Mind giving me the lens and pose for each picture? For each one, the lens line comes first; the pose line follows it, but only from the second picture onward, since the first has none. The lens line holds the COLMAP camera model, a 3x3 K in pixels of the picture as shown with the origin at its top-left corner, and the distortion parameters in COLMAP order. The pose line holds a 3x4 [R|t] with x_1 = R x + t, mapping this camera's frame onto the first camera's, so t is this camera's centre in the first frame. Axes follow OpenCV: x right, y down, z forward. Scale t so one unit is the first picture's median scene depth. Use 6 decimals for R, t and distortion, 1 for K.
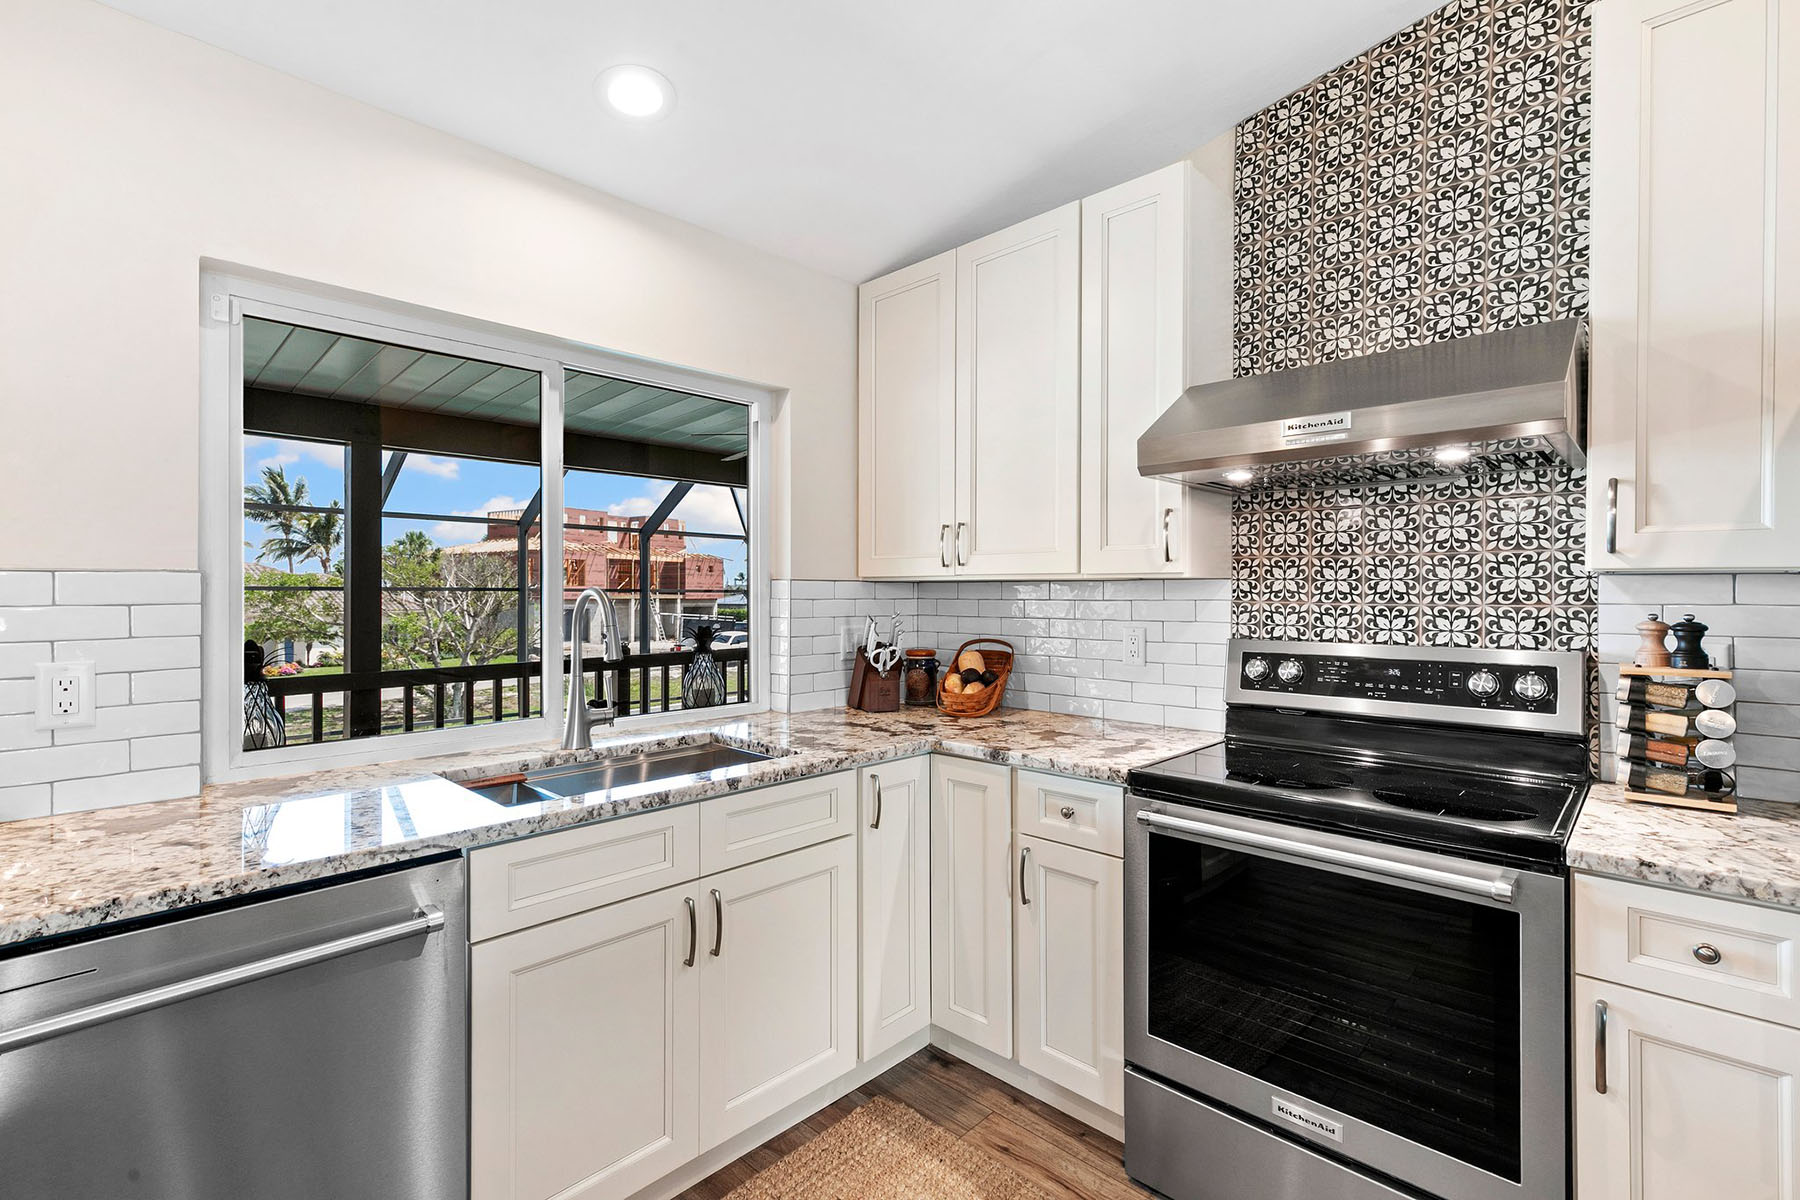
lens RADIAL K [[810.2, 0, 891.7], [0, 810.2, 591.6], [0, 0, 1]] dist [0.007747, -0.001682]
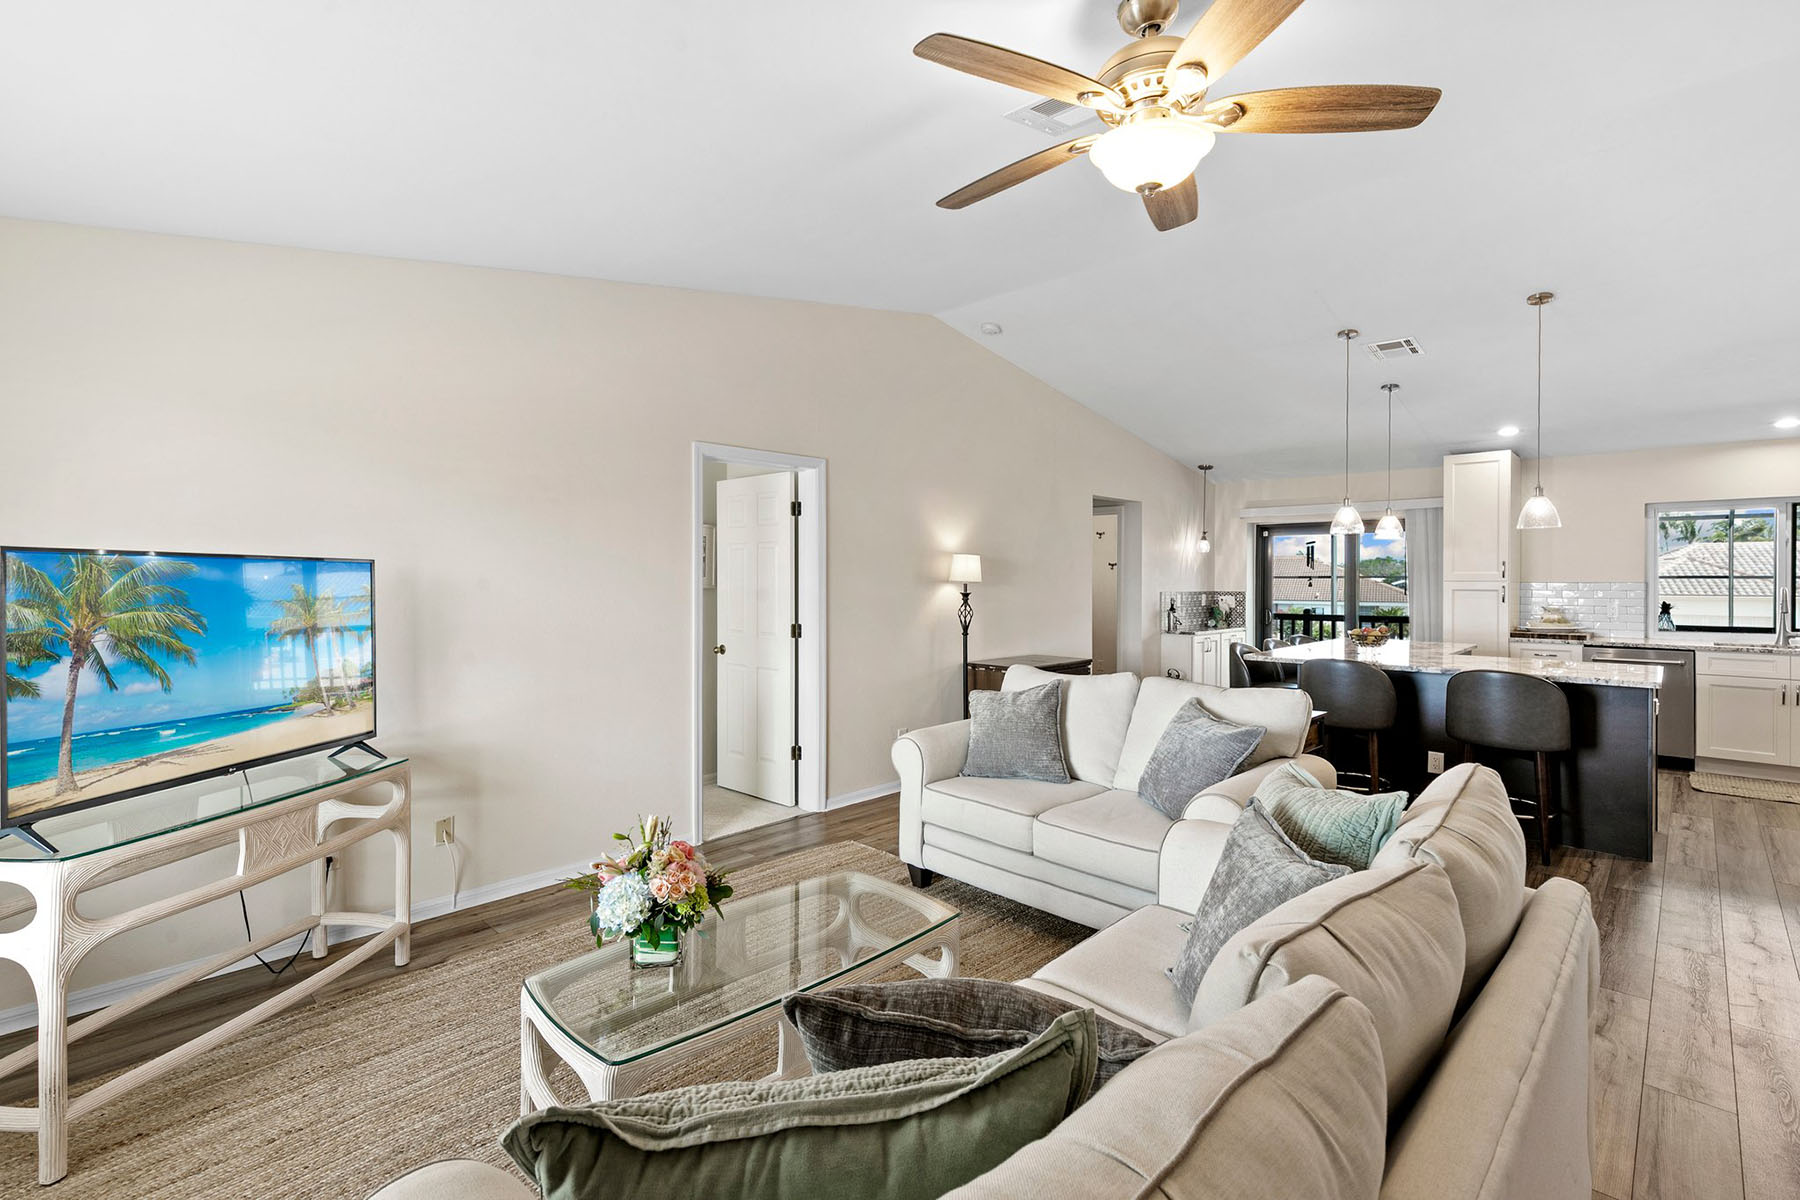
lens RADIAL K [[810.2, 0, 897.3], [0, 810.2, 581.3], [0, 0, 1]] dist [0.007747, -0.001682]
pose [[-0.003993, 0.007294, -0.999965, 2.374316], [0.002765, 0.999970, 0.007283, -0.054064], [0.999988, -0.002736, -0.004013, -1.988255]]
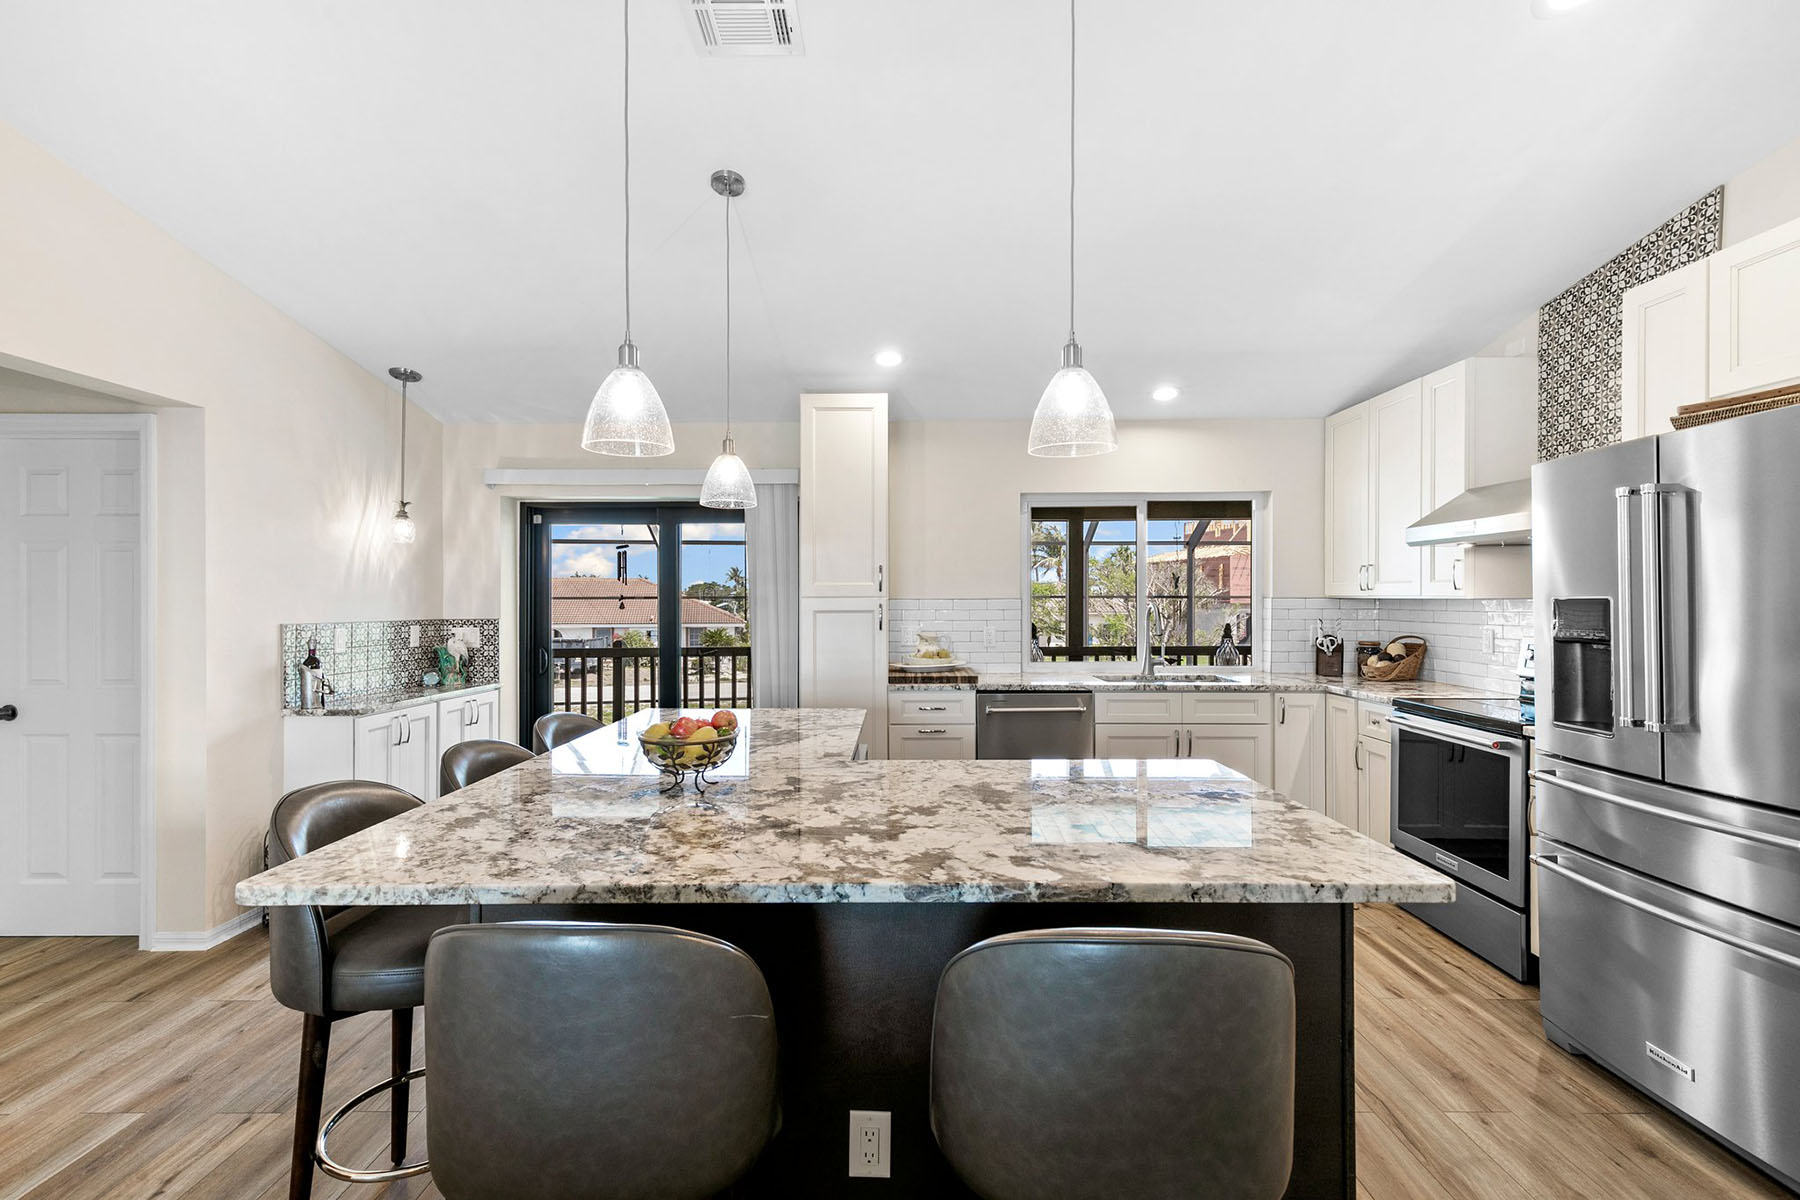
lens RADIAL K [[810.2, 0, 894.4], [0, 810.2, 597.2], [0, 0, 1]] dist [0.007747, -0.001682]
pose [[0.689331, -0.002850, -0.724441, 0.743991], [0.004178, 0.999991, 0.000042, -0.024933], [0.724435, -0.003055, 0.689336, -1.039825]]
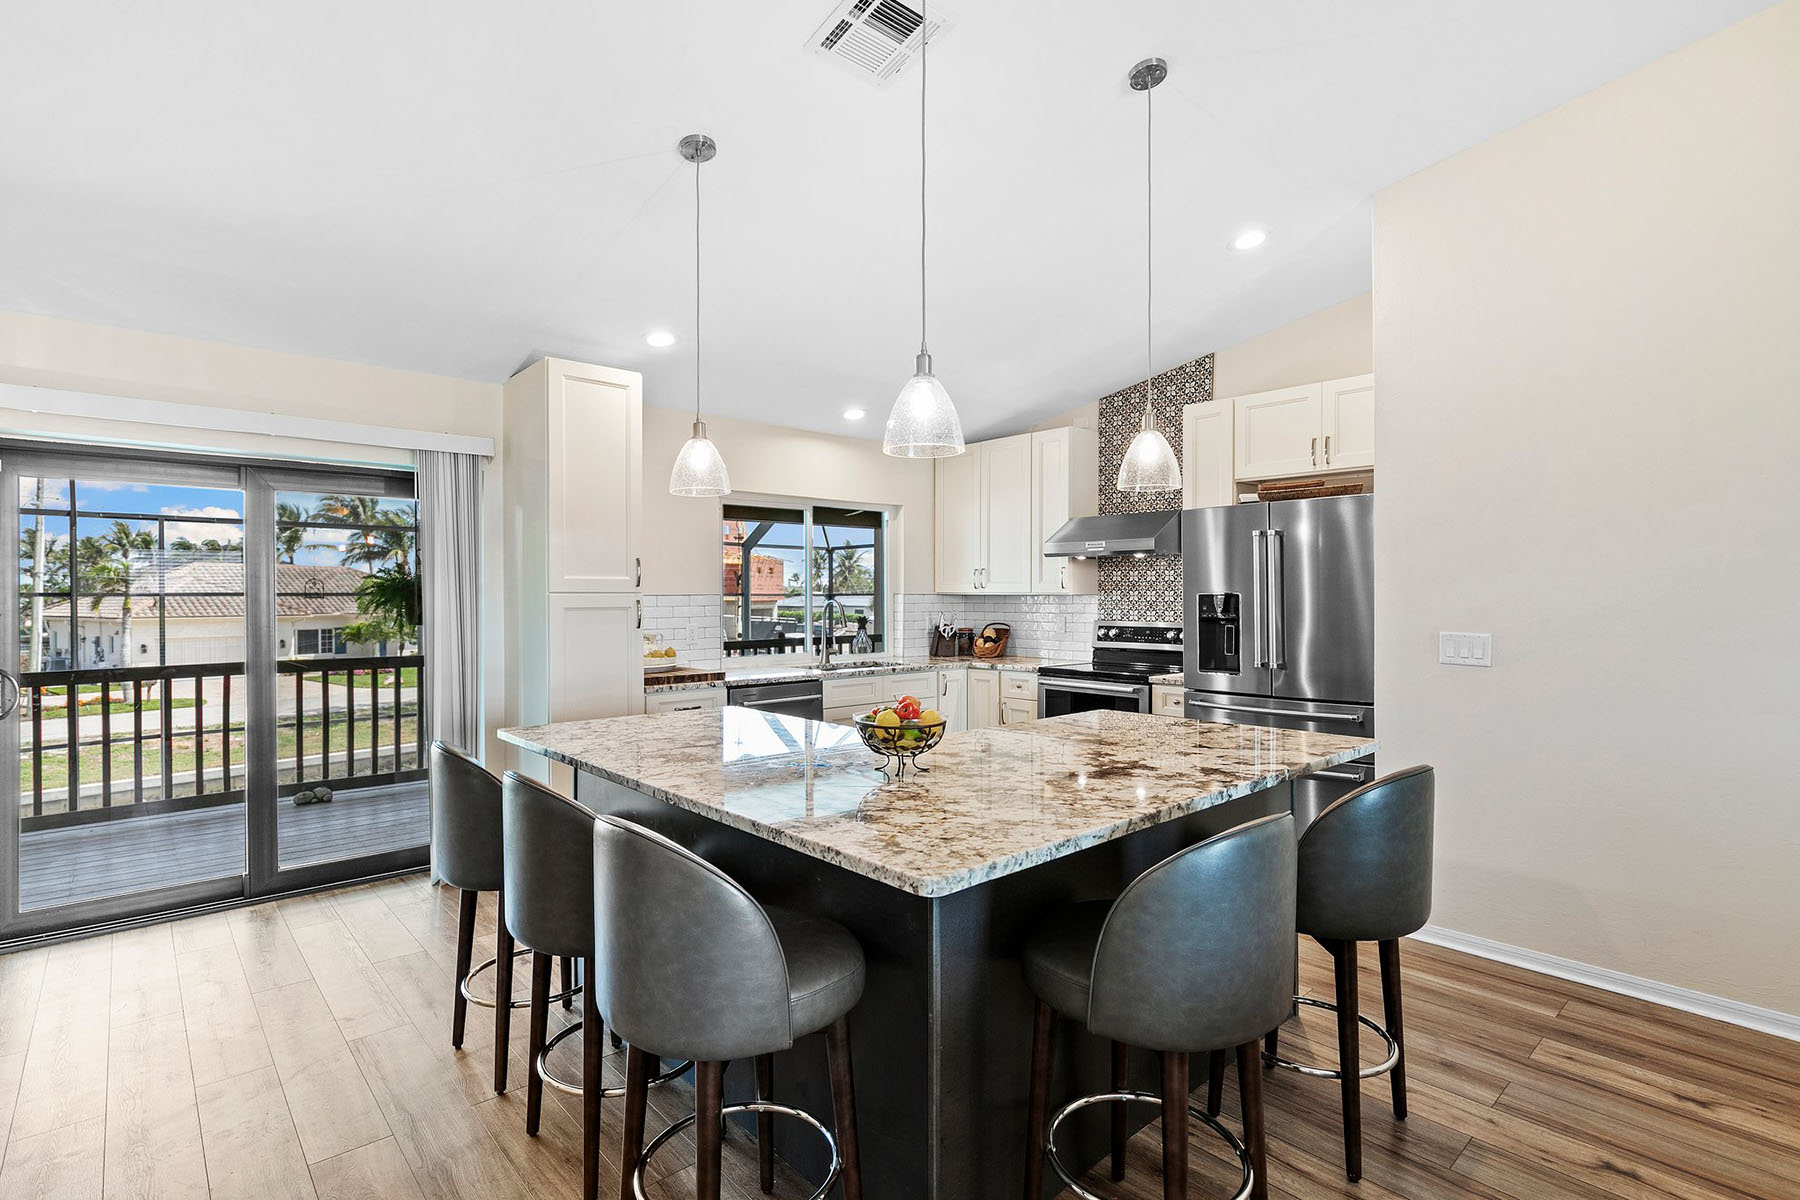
lens RADIAL K [[859.5, 0, 890.2], [0, 859.5, 598.2], [0, 0, 1]] dist [0.012497, 0.000581]
pose [[0.997192, -0.002020, -0.074861, 0.011248], [0.002520, 0.999975, 0.006588, -0.024970], [0.074846, -0.006758, 0.997172, -1.593150]]
